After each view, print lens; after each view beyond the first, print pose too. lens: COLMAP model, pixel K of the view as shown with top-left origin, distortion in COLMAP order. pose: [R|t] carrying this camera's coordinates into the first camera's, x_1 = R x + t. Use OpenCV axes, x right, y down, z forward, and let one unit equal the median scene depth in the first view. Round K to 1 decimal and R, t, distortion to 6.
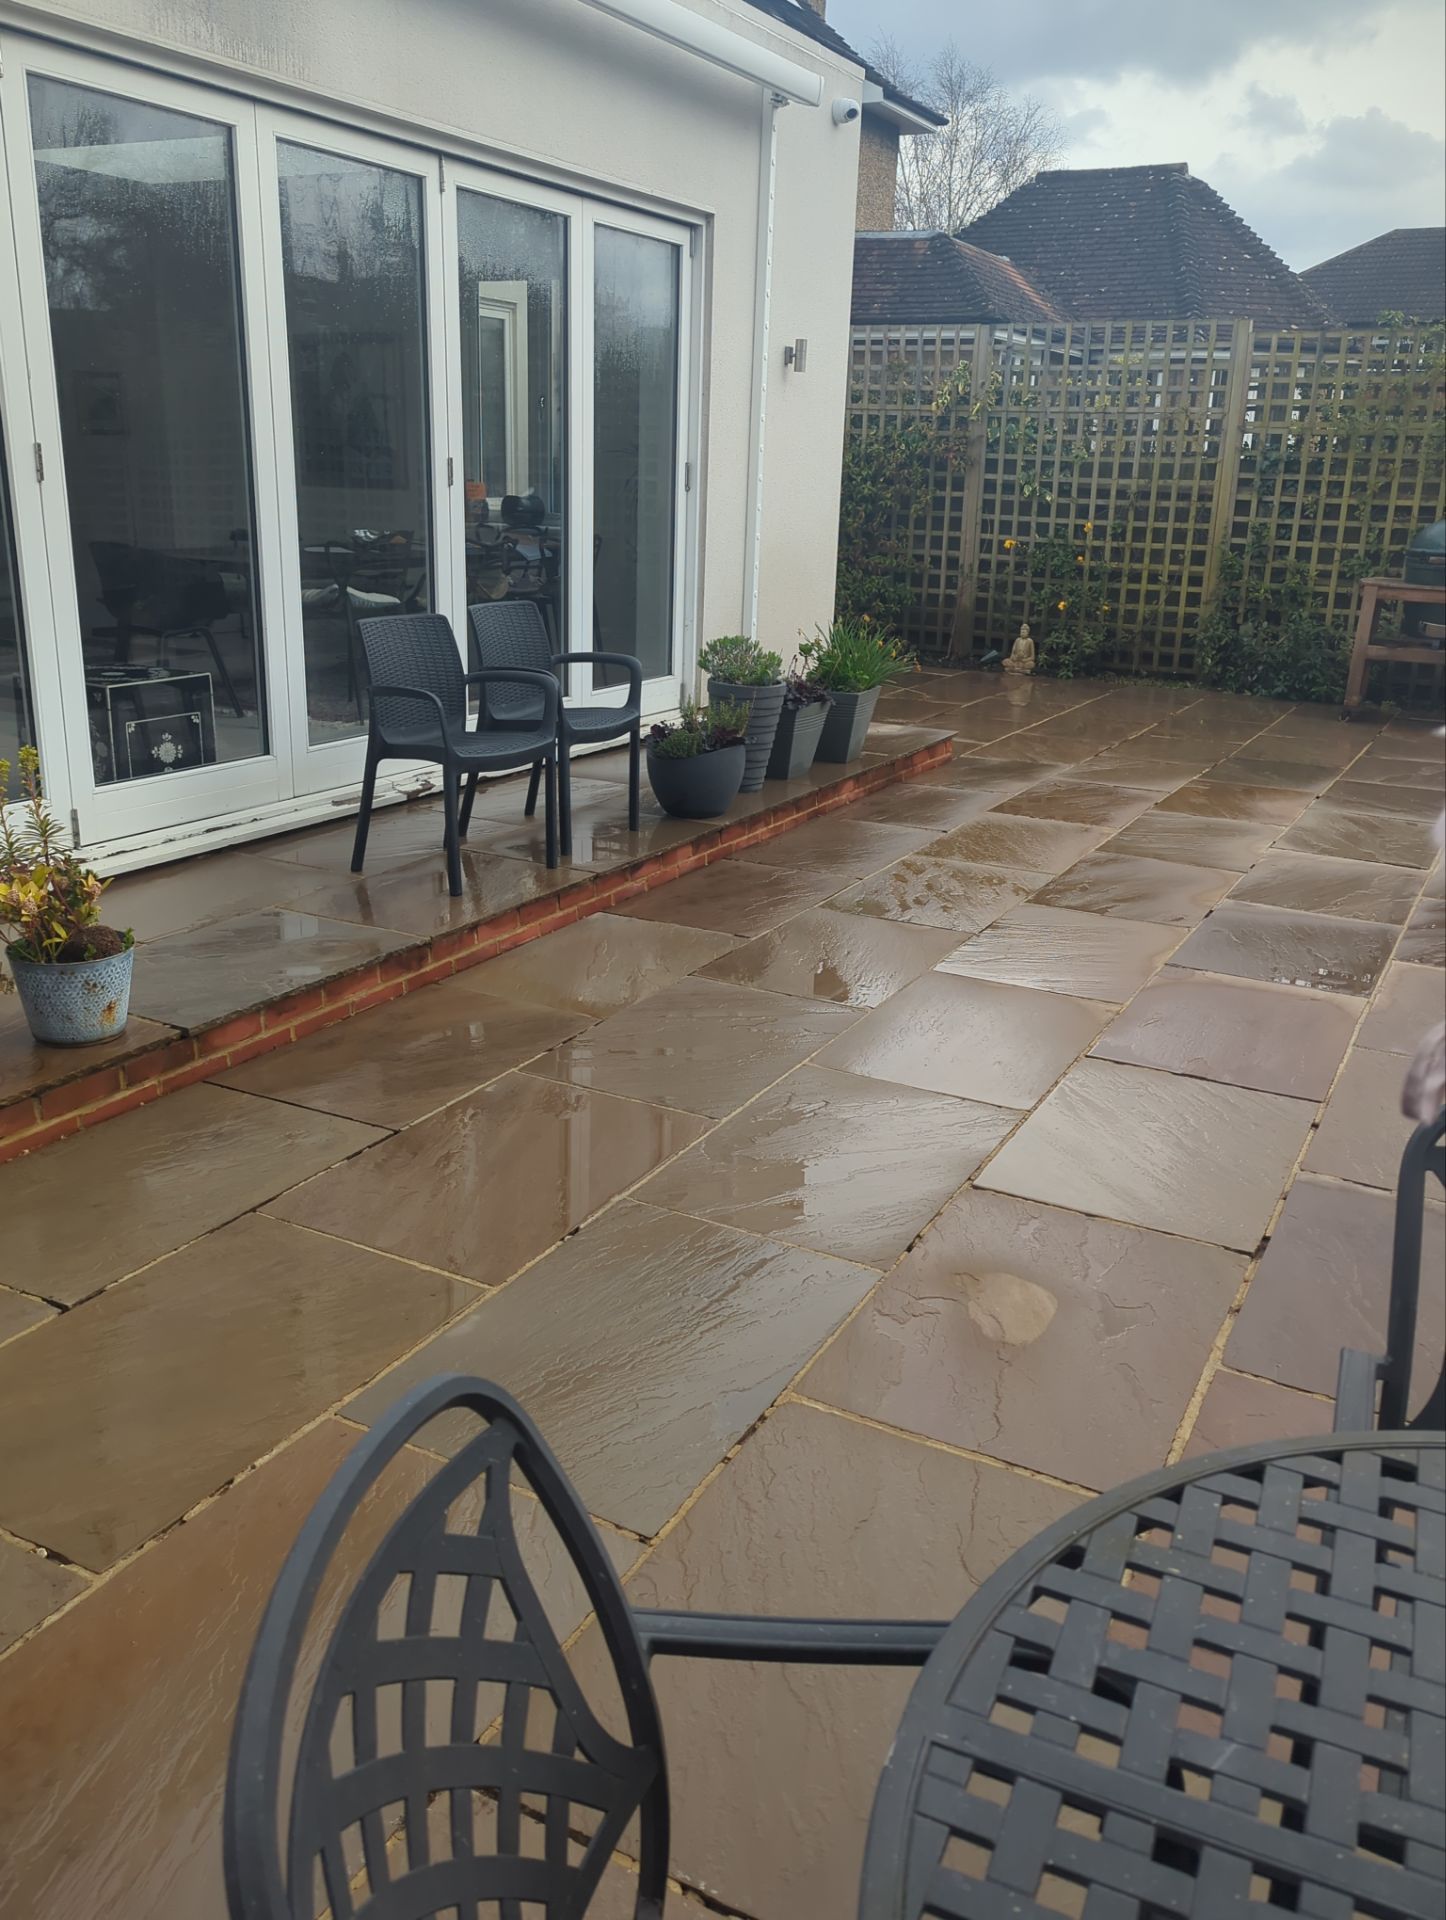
lens RADIAL K [[1579.8, 0, 718.0], [0, 1579.8, 947.3], [0, 0, 1]] dist [0.080389, -0.069612]
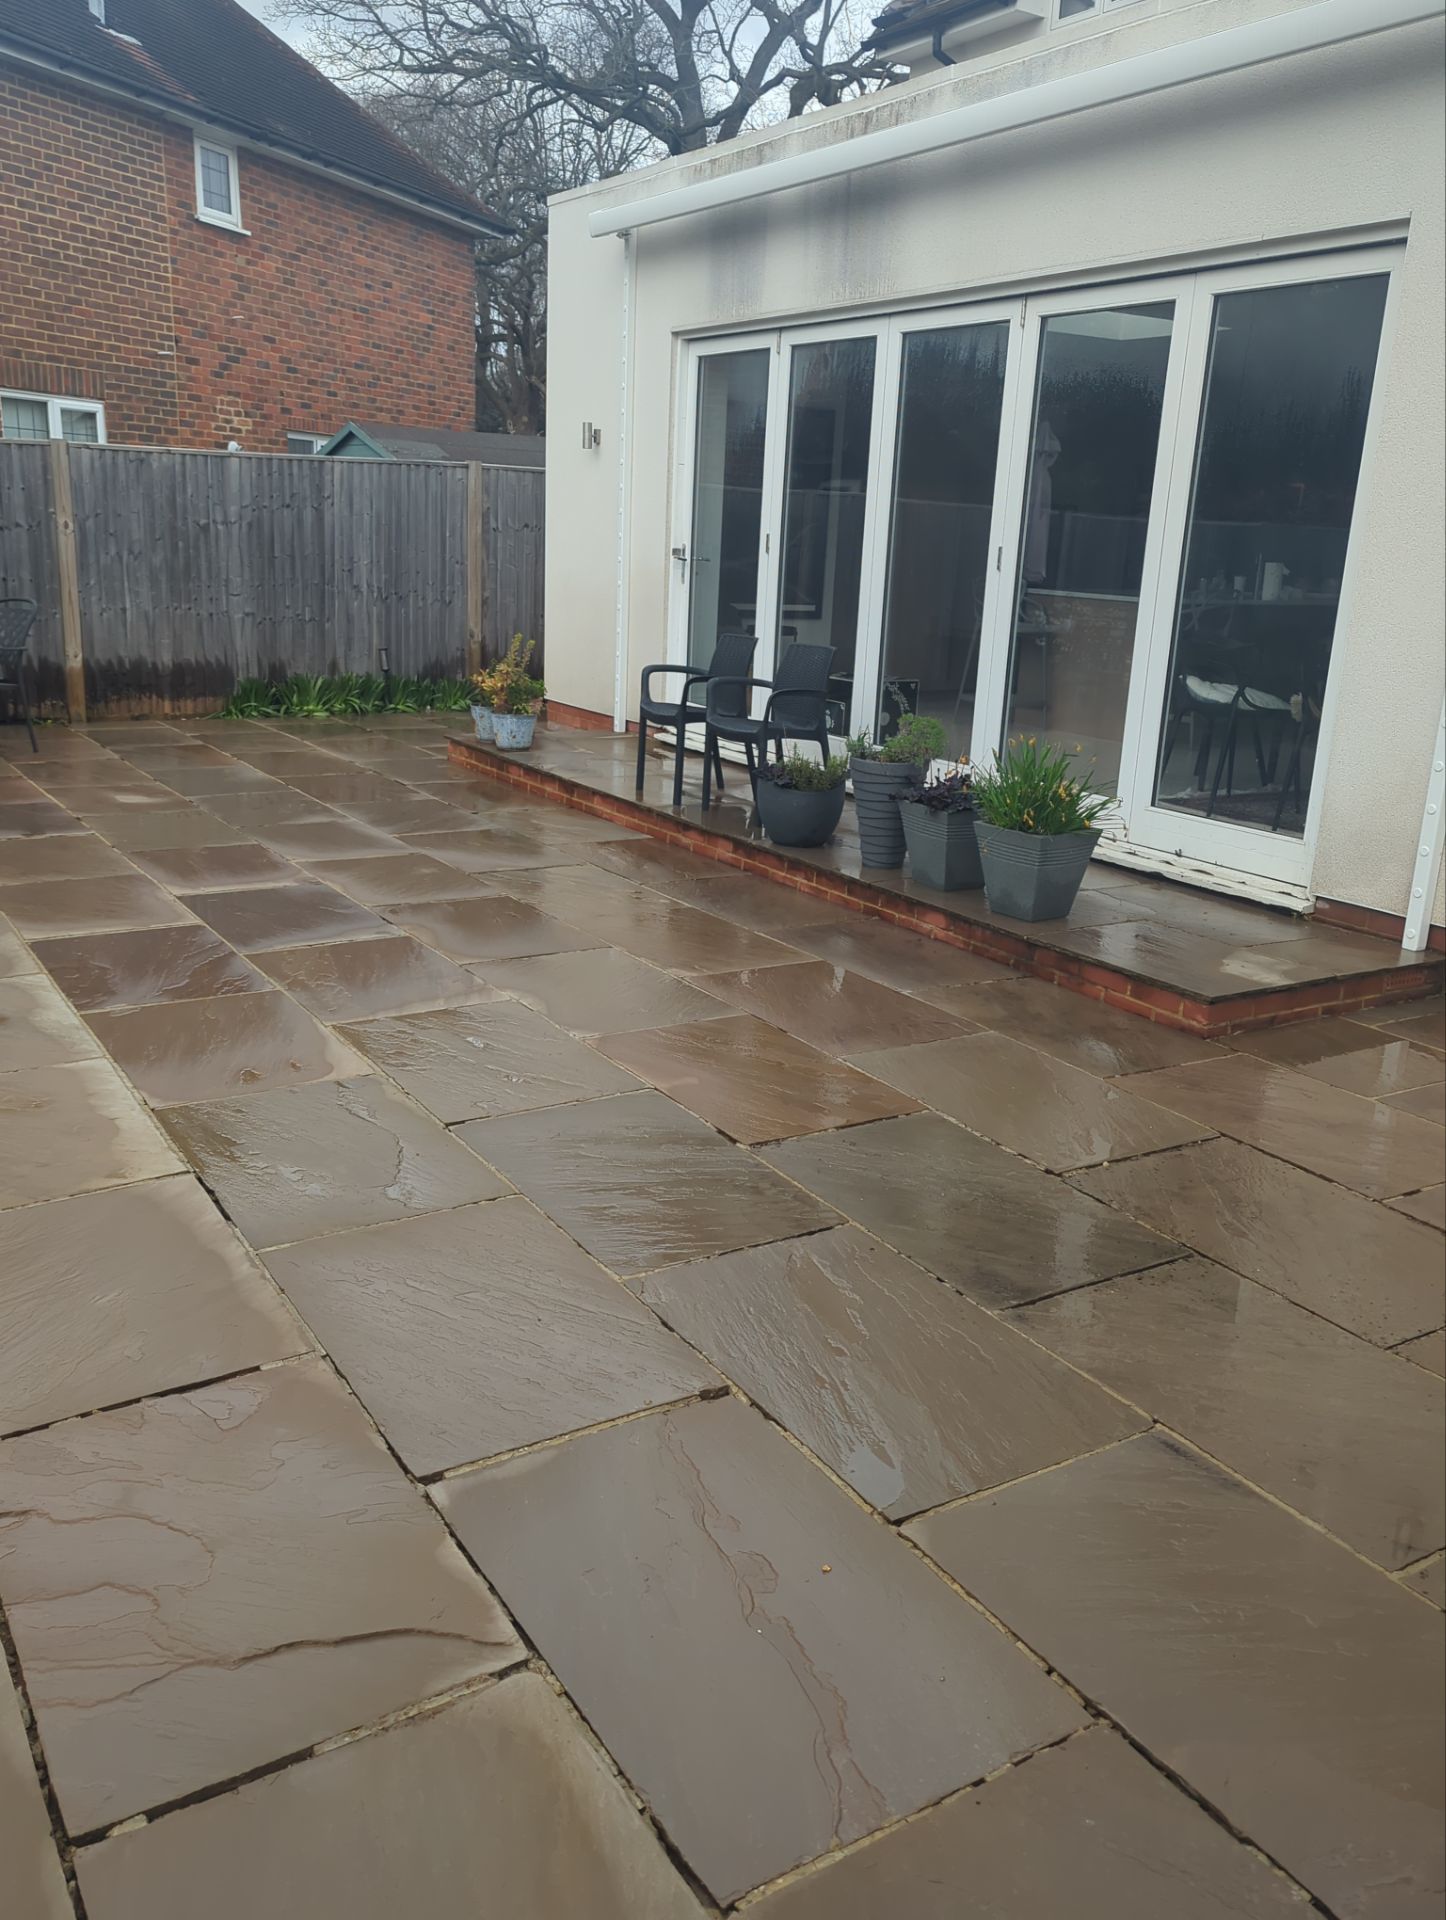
lens RADIAL K [[1565.8, 0, 723.0], [0, 1565.8, 960.0], [0, 0, 1]] dist [0.080347, -0.073480]
pose [[-0.493126, 0.185634, -0.849921, 0.545561], [-0.309492, 0.875620, 0.370815, -0.229066], [0.813045, 0.445902, -0.374339, 0.786591]]
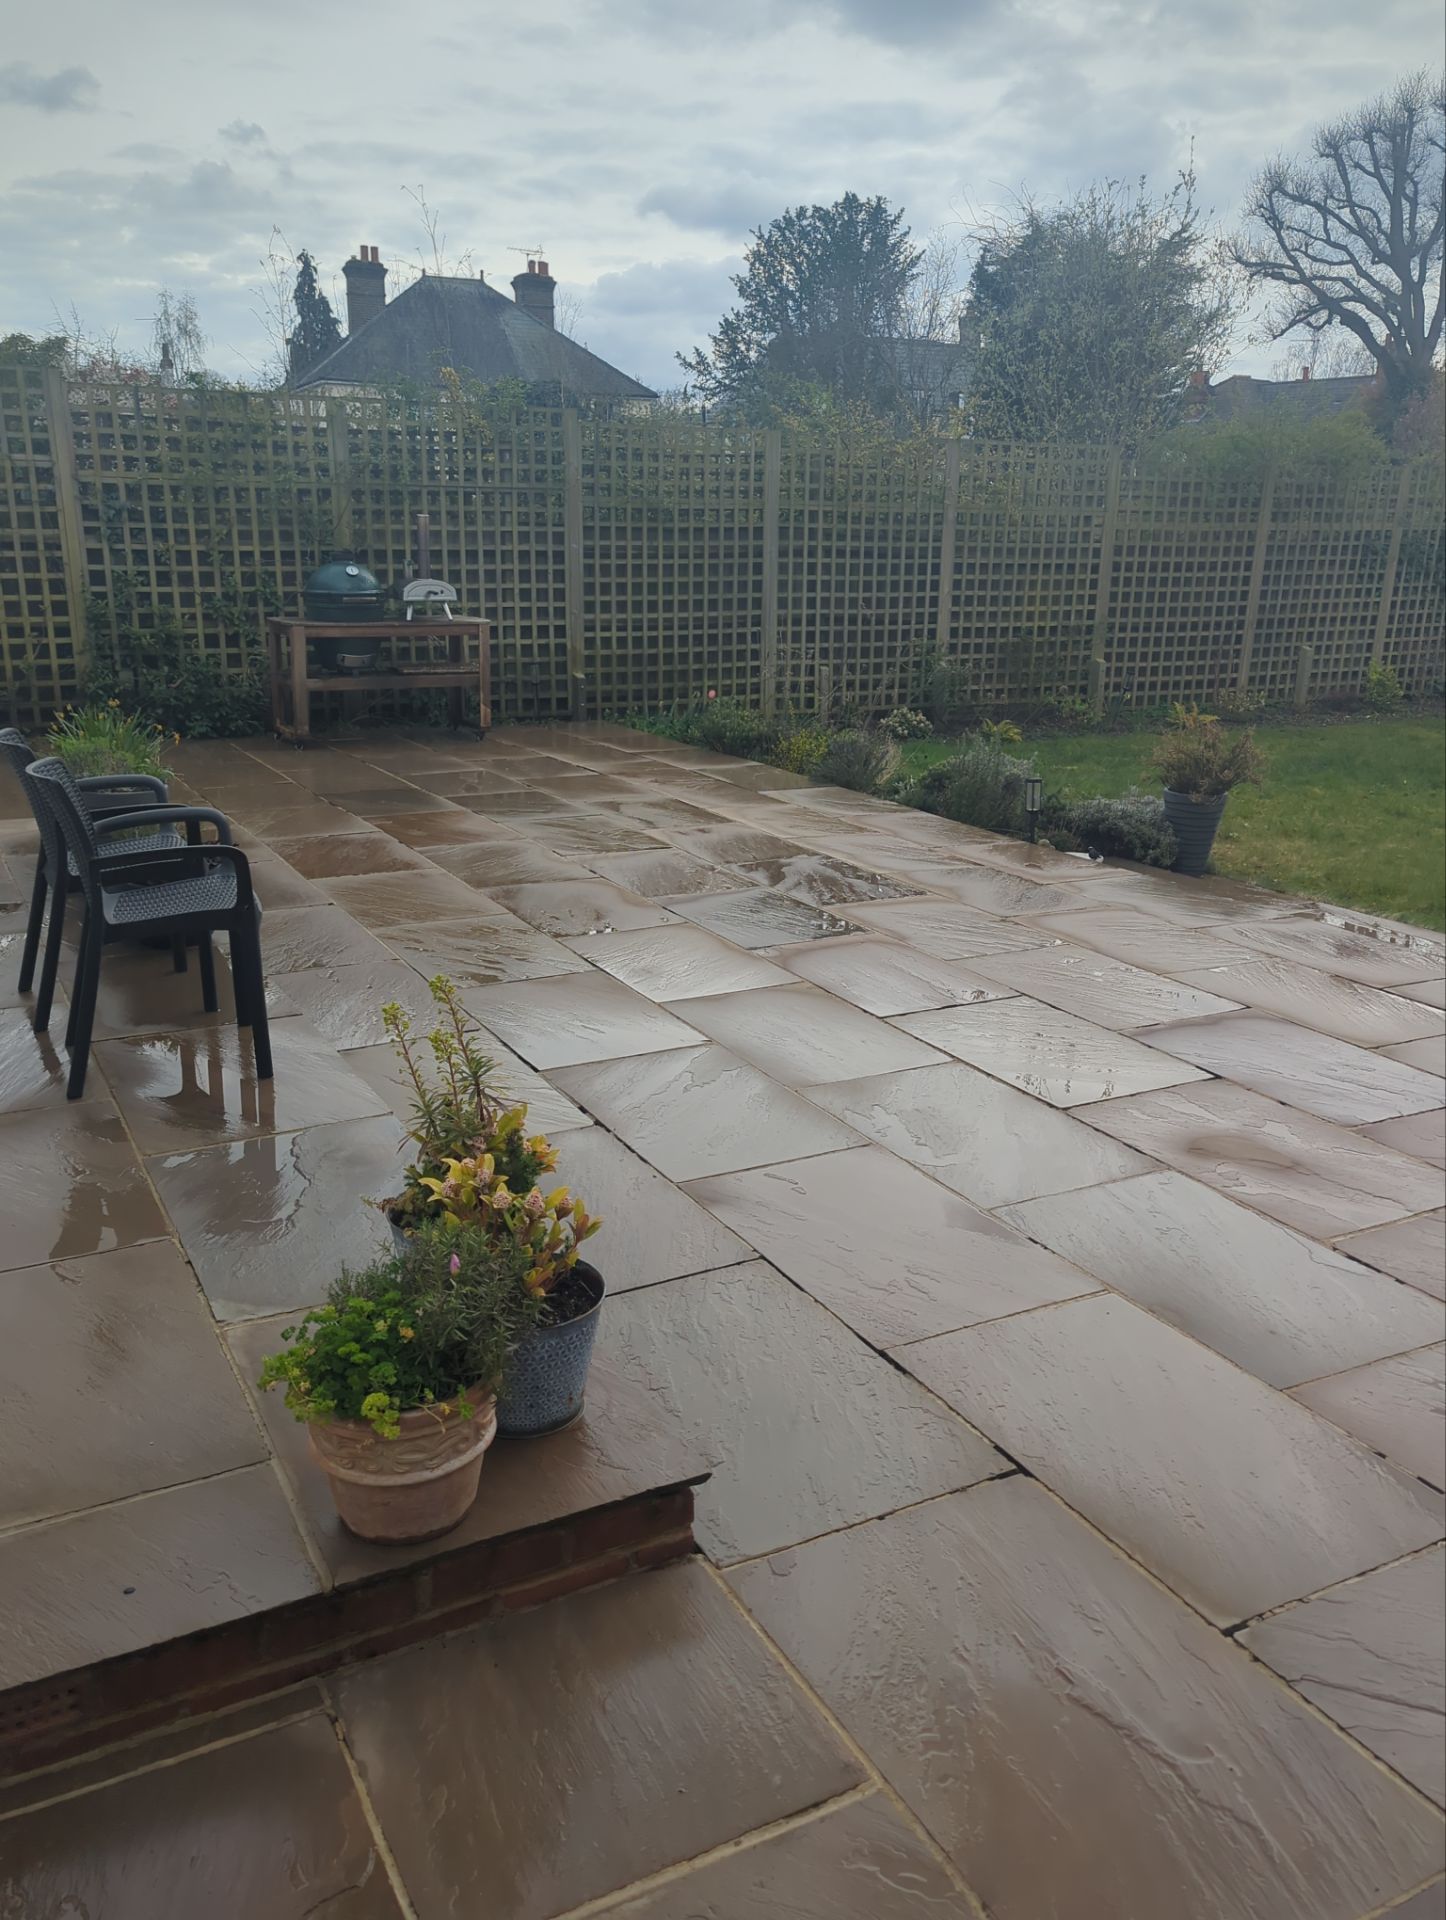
lens RADIAL K [[1565.8, 0, 723.0], [0, 1565.8, 960.0], [0, 0, 1]] dist [0.080347, -0.073480]
pose [[0.554223, -0.247754, 0.794641, -0.302918], [0.248069, 0.960456, 0.126436, -0.061200], [-0.794543, 0.127052, 0.593767, 0.134137]]
